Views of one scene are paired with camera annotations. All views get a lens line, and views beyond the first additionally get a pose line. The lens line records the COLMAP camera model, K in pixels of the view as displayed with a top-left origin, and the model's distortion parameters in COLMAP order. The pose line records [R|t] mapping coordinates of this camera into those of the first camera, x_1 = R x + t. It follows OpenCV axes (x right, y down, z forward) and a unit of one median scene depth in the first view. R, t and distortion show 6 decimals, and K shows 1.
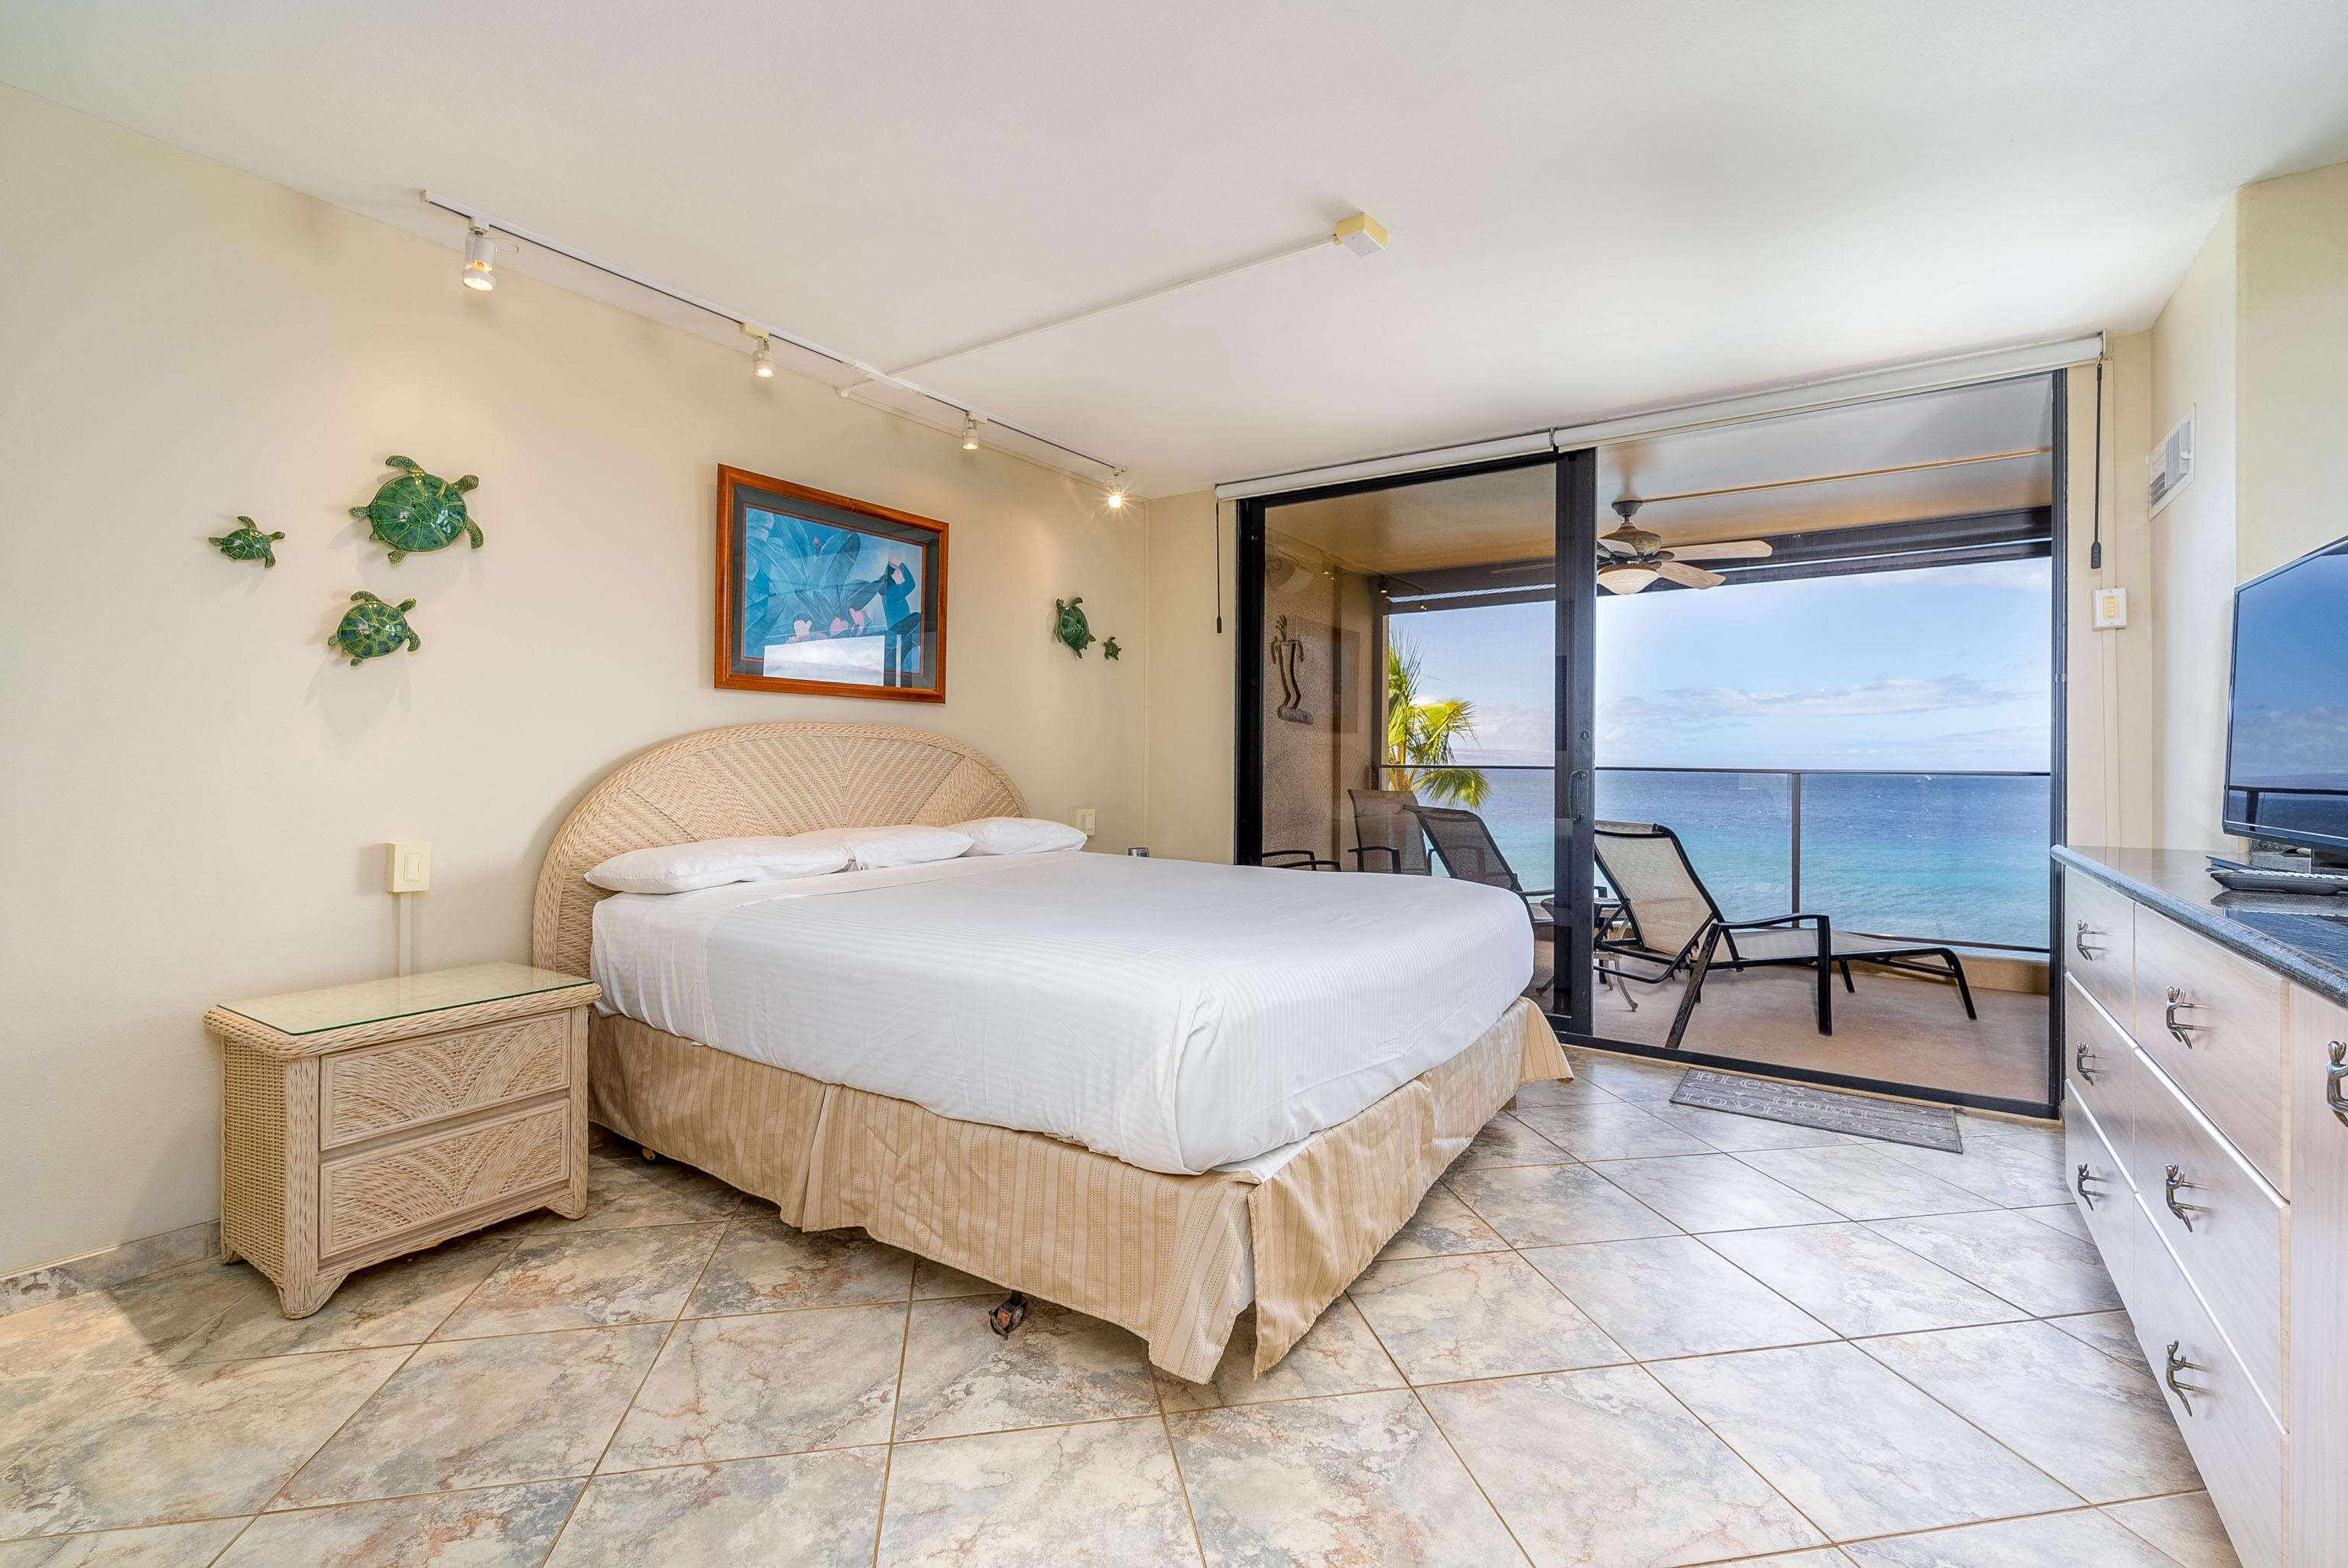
lens RADIAL K [[1042.8, 0, 1228.8], [0, 1042.8, 776.5], [0, 0, 1]] dist [0.001072, 0.000204]
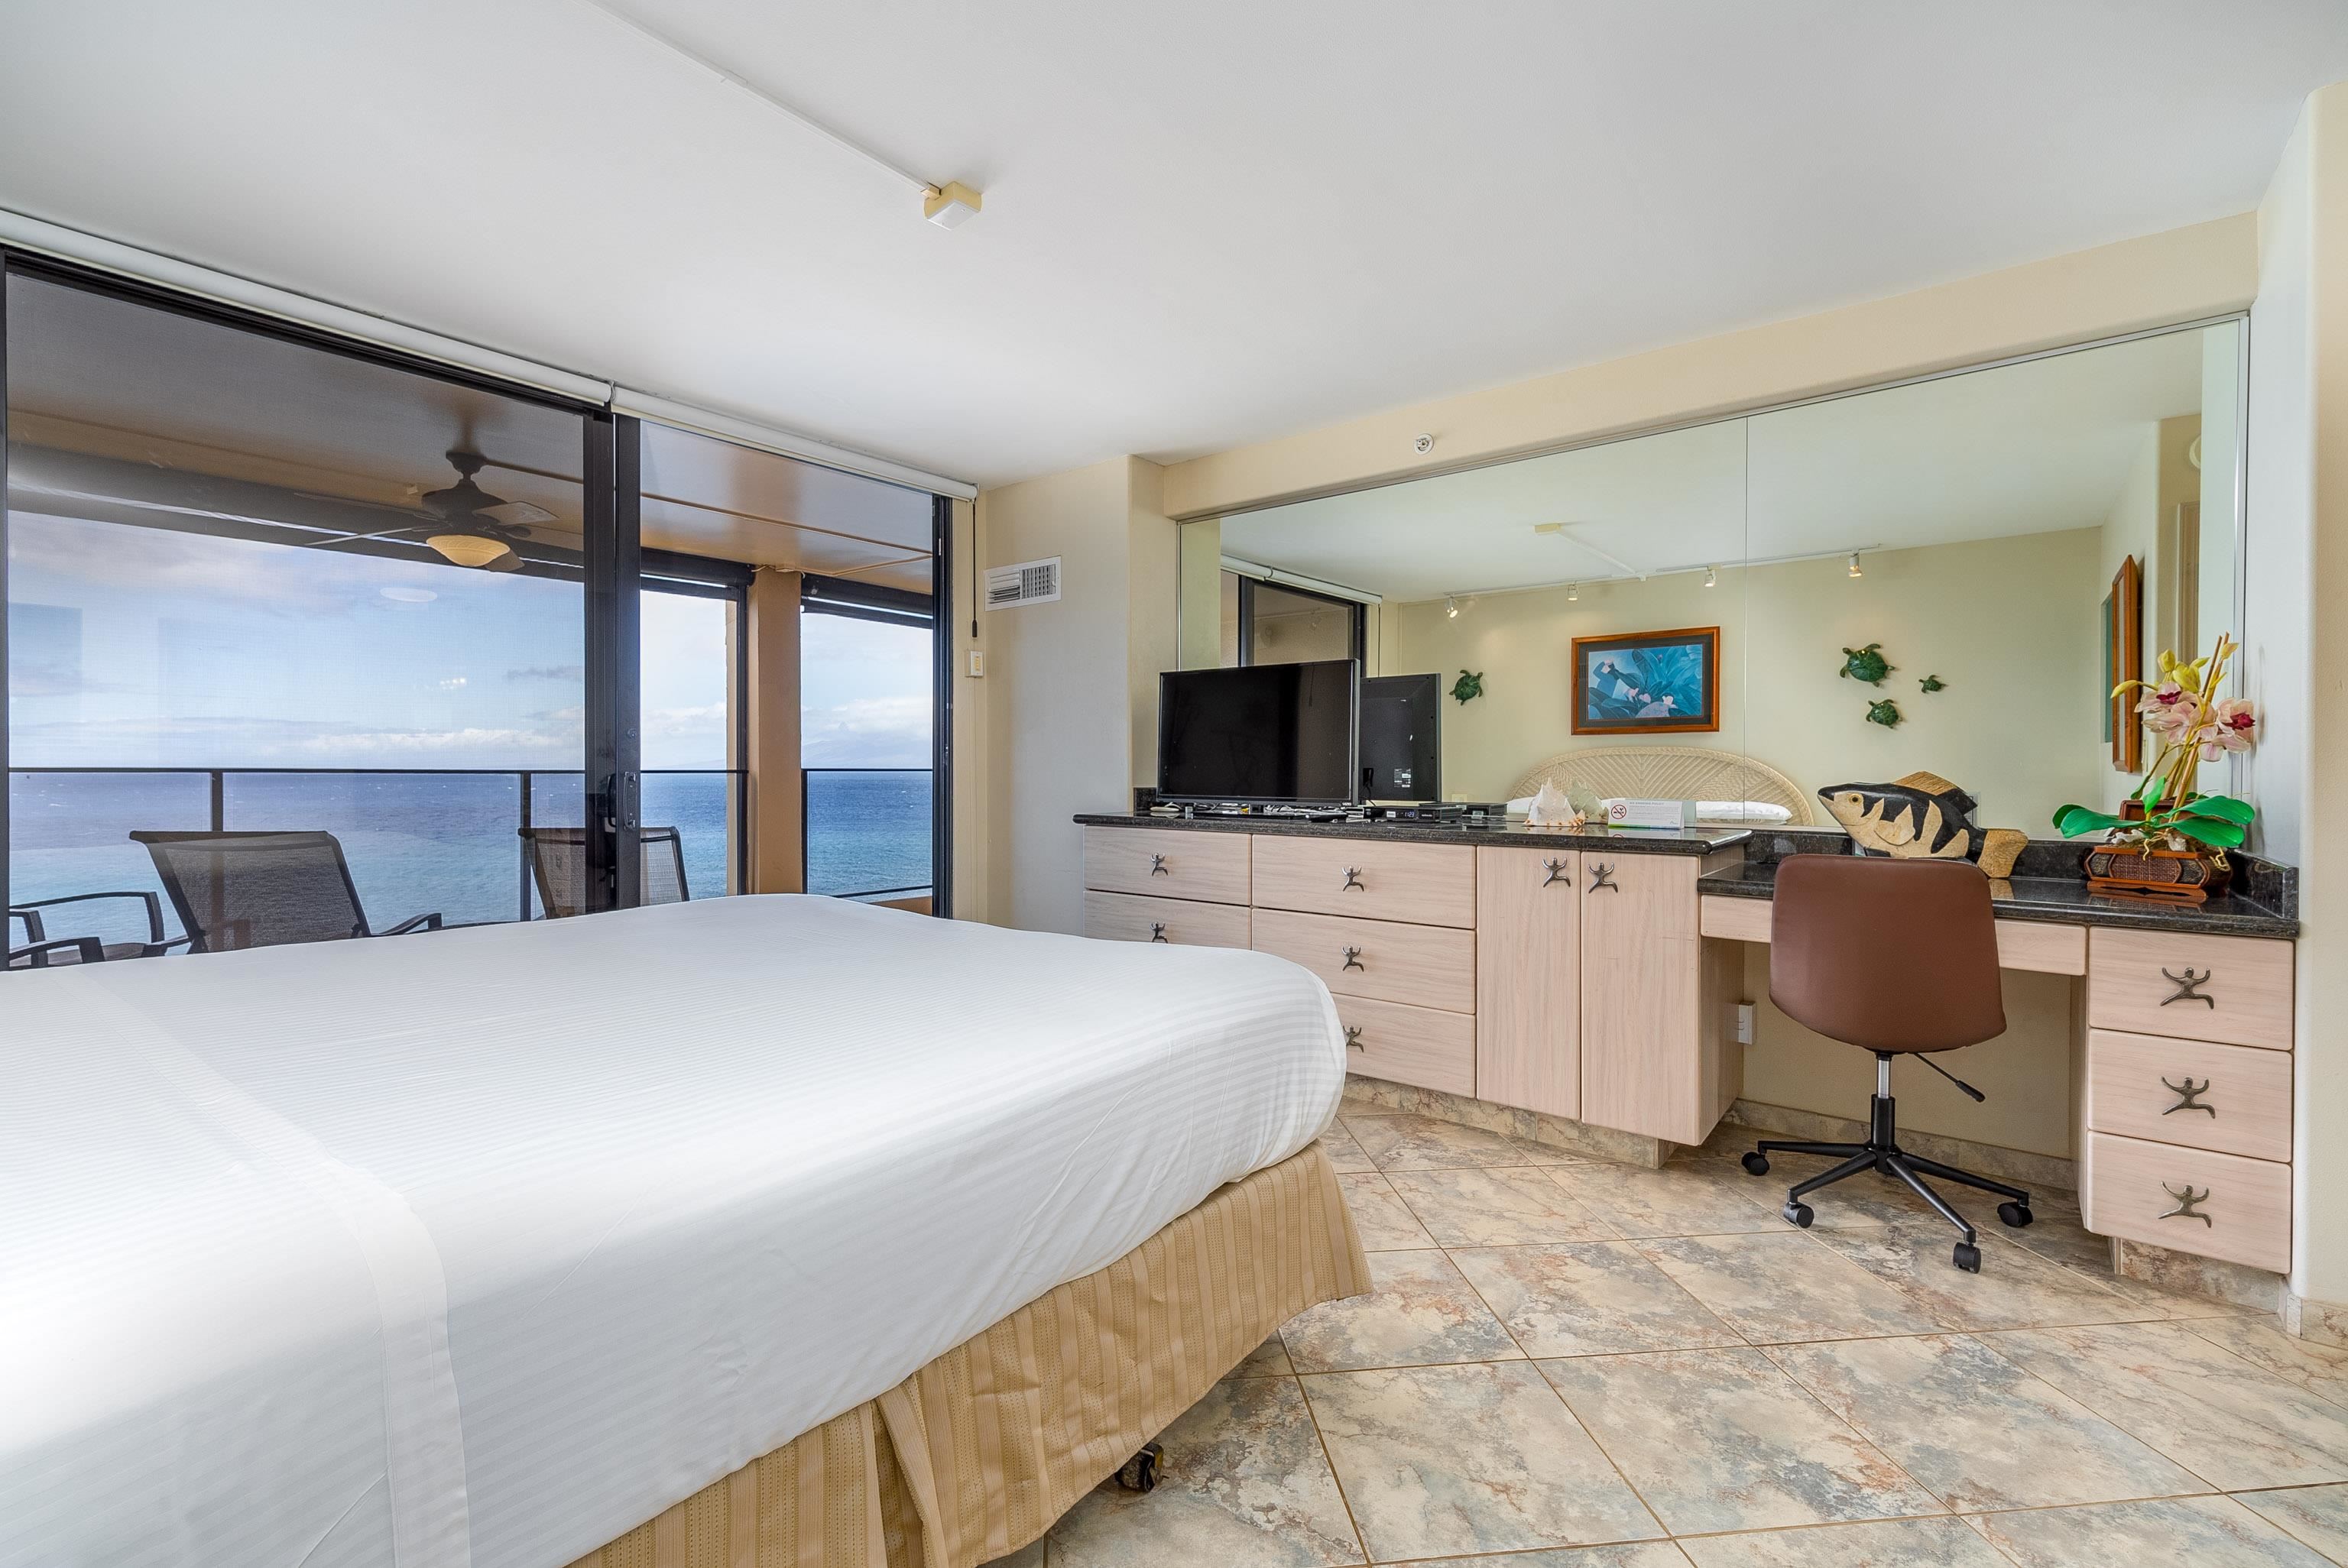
lens RADIAL K [[989.4, 0, 1174.0], [0, 989.4, 784.0], [0, 0, 1]] dist [0.029246, 0.000091]
pose [[0.107418, -0.029243, 0.993784, -0.623519], [0.012955, 0.999524, 0.028011, -0.020252], [-0.994130, 0.009866, 0.107746, 0.573809]]
